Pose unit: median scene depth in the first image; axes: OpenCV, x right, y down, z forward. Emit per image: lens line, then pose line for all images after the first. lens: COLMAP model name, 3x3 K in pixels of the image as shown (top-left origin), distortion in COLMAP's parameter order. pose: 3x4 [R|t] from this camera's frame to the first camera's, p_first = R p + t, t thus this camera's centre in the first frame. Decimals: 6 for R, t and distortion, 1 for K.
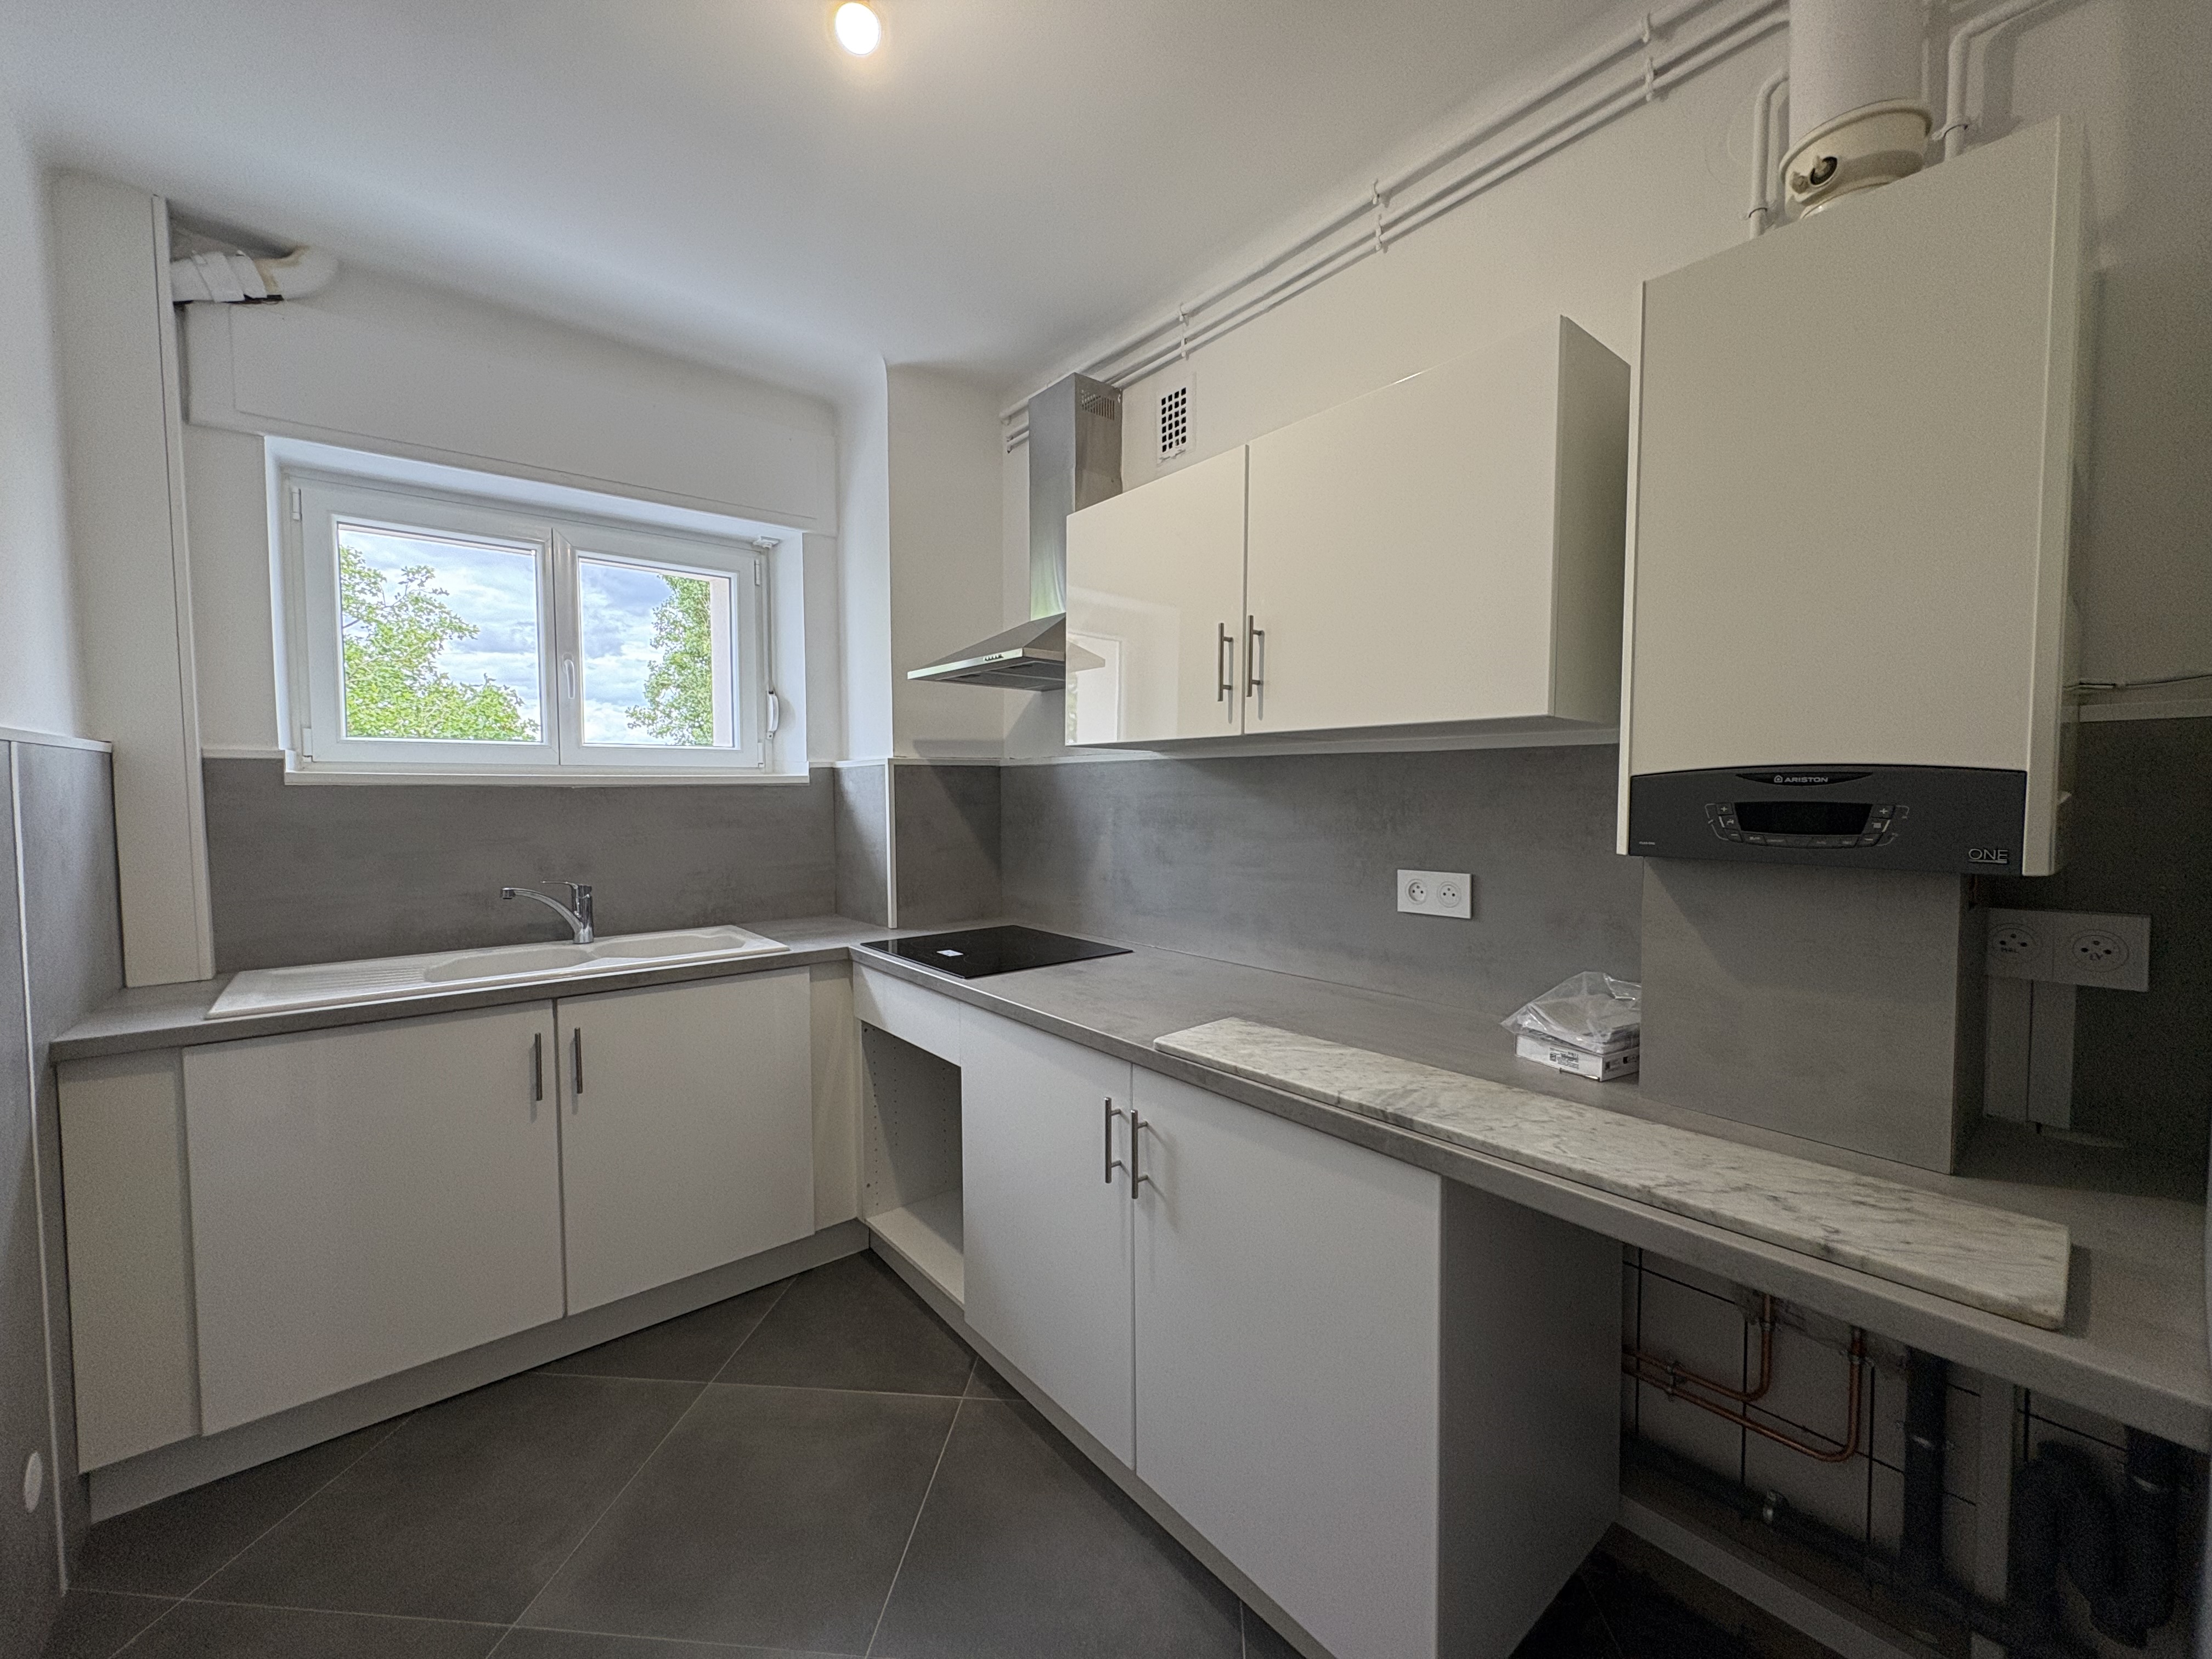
lens RADIAL K [[885.9, 0, 1110.6], [0, 885.9, 829.1], [0, 0, 1]] dist [0.000188, 0.000022]
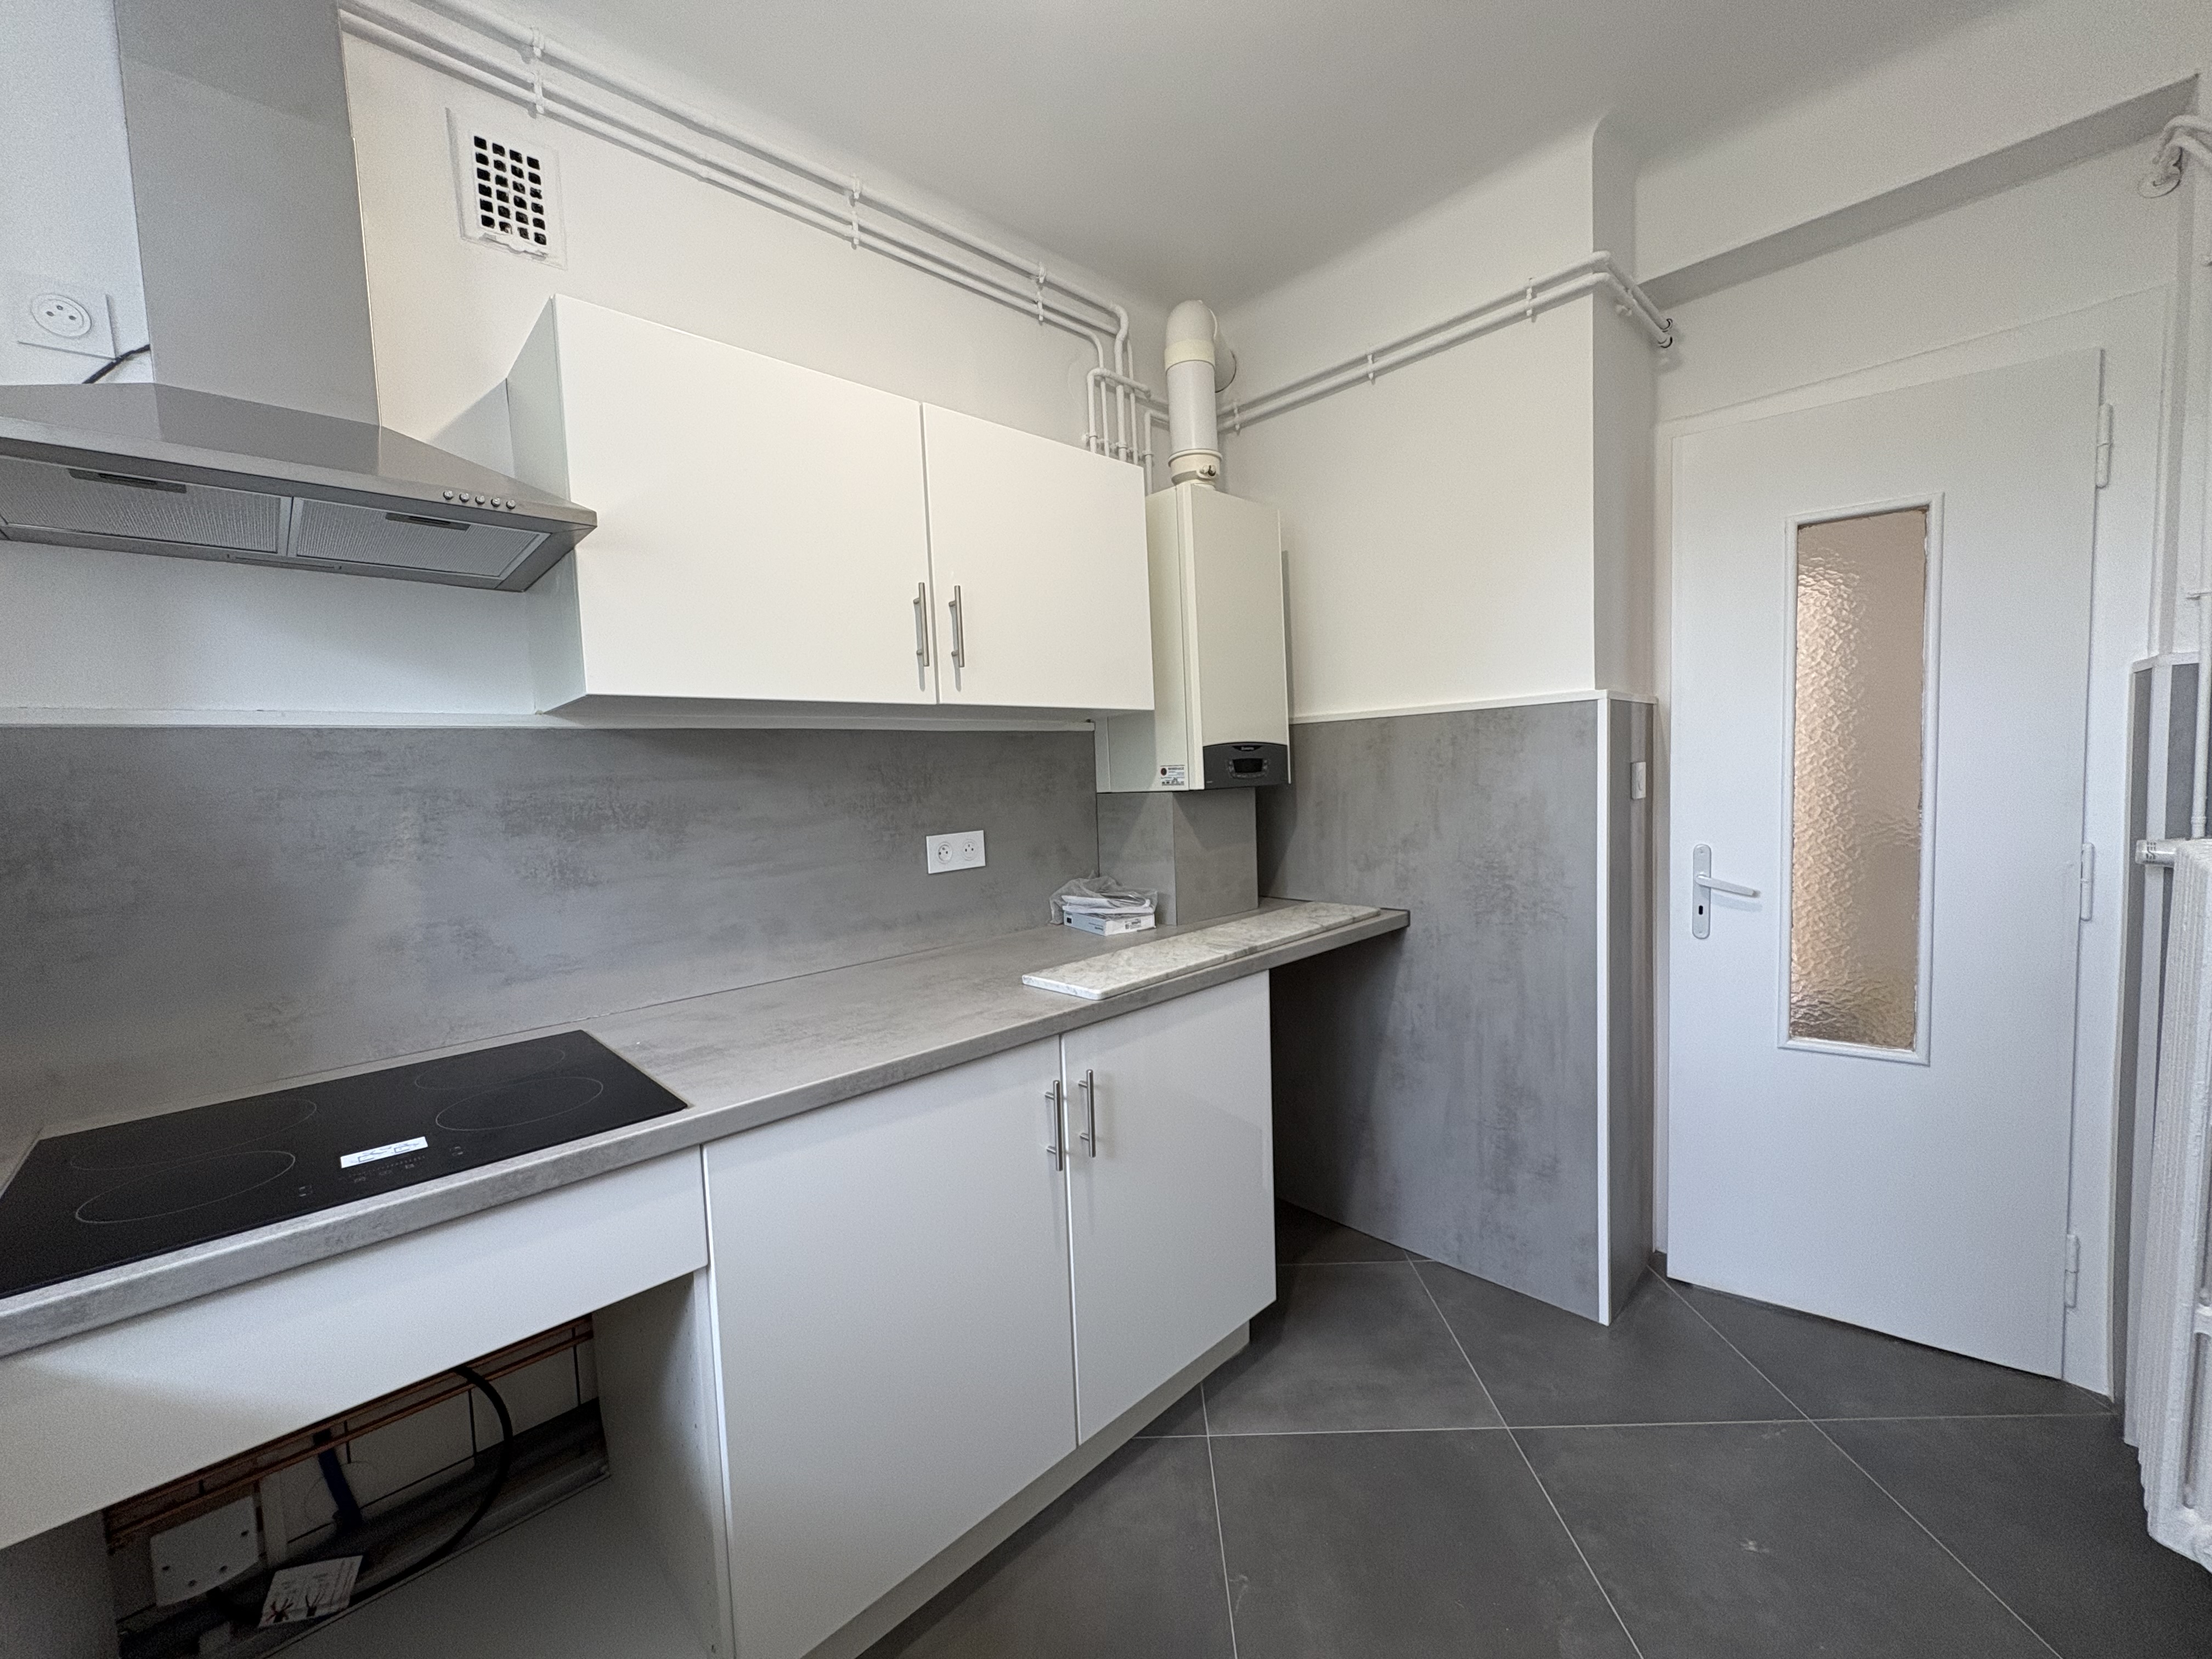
lens RADIAL K [[885.9, 0, 1098.6], [0, 885.9, 833.6], [0, 0, 1]] dist [0.000188, 0.000022]
pose [[-0.077870, -0.062836, 0.994981, -0.708560], [0.086528, 0.993820, 0.069534, -0.014751], [-0.993201, 0.091508, -0.071952, 0.765028]]
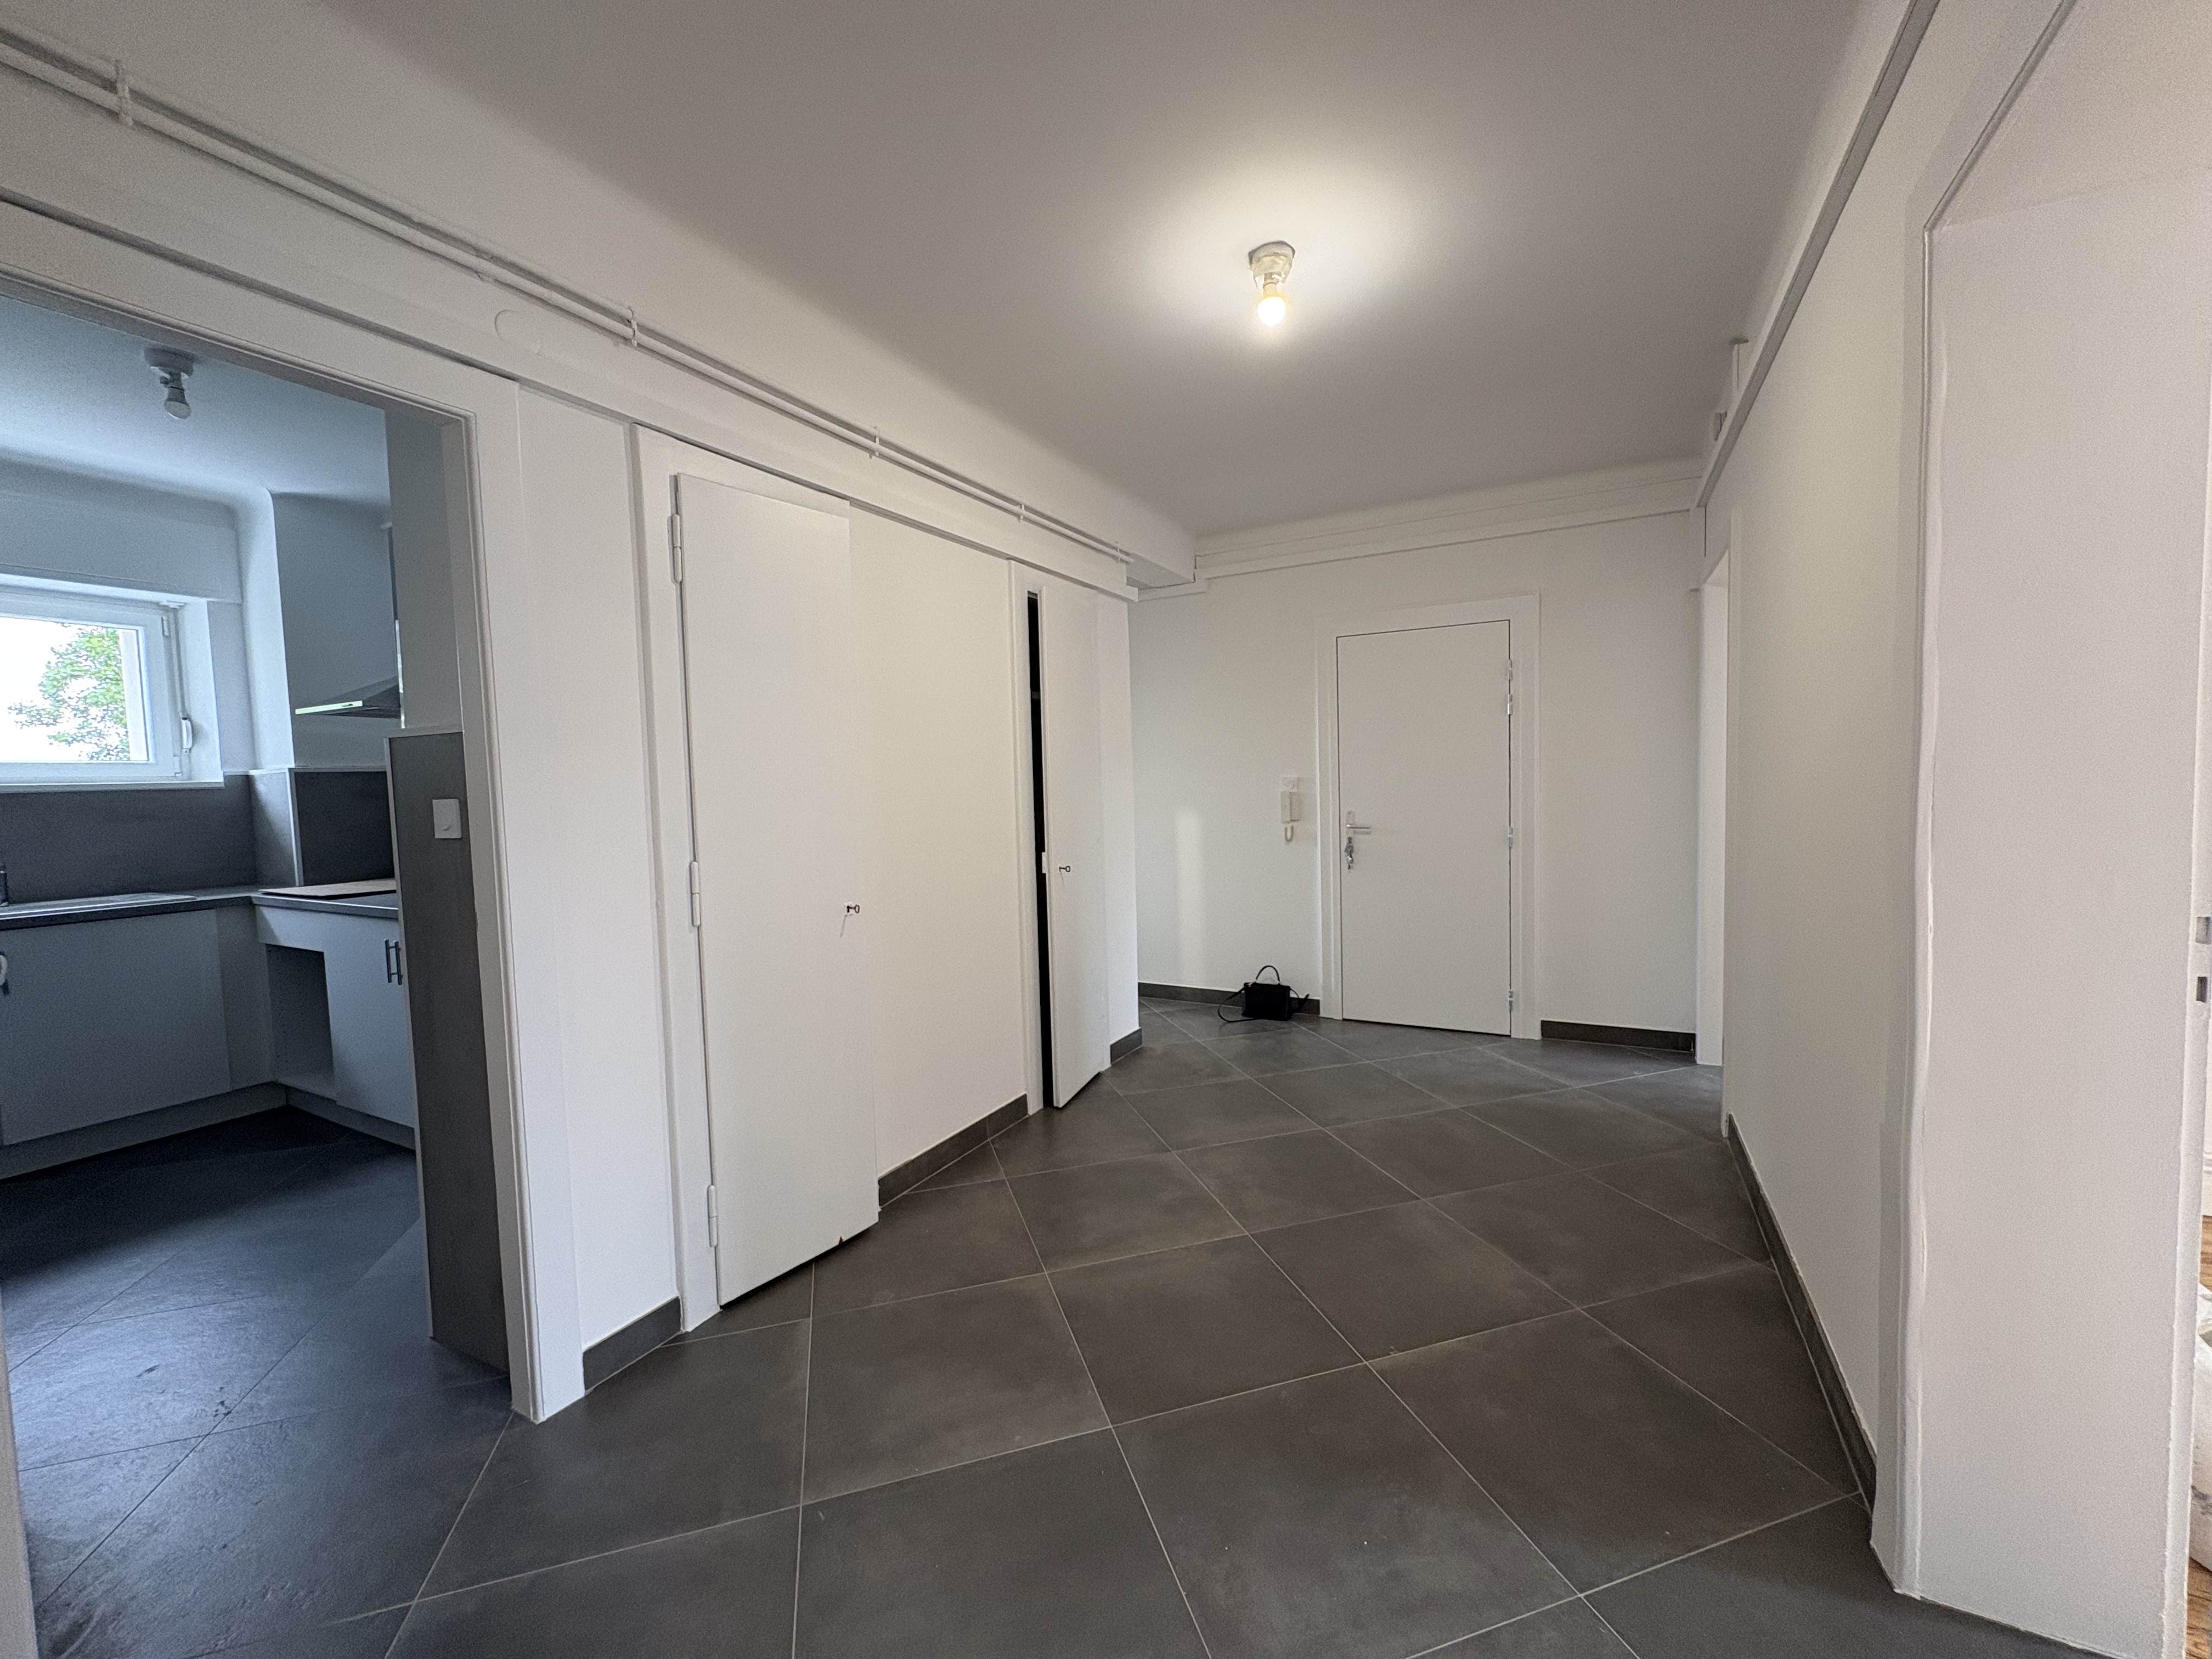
lens RADIAL K [[885.9, 0, 1096.4], [0, 885.9, 828.5], [0, 0, 1]] dist [0.000188, 0.000022]
pose [[0.925397, -0.040730, 0.376804, 0.664392], [0.040093, 0.999150, 0.009536, 0.090810], [-0.376872, 0.006283, 0.926244, -1.312916]]
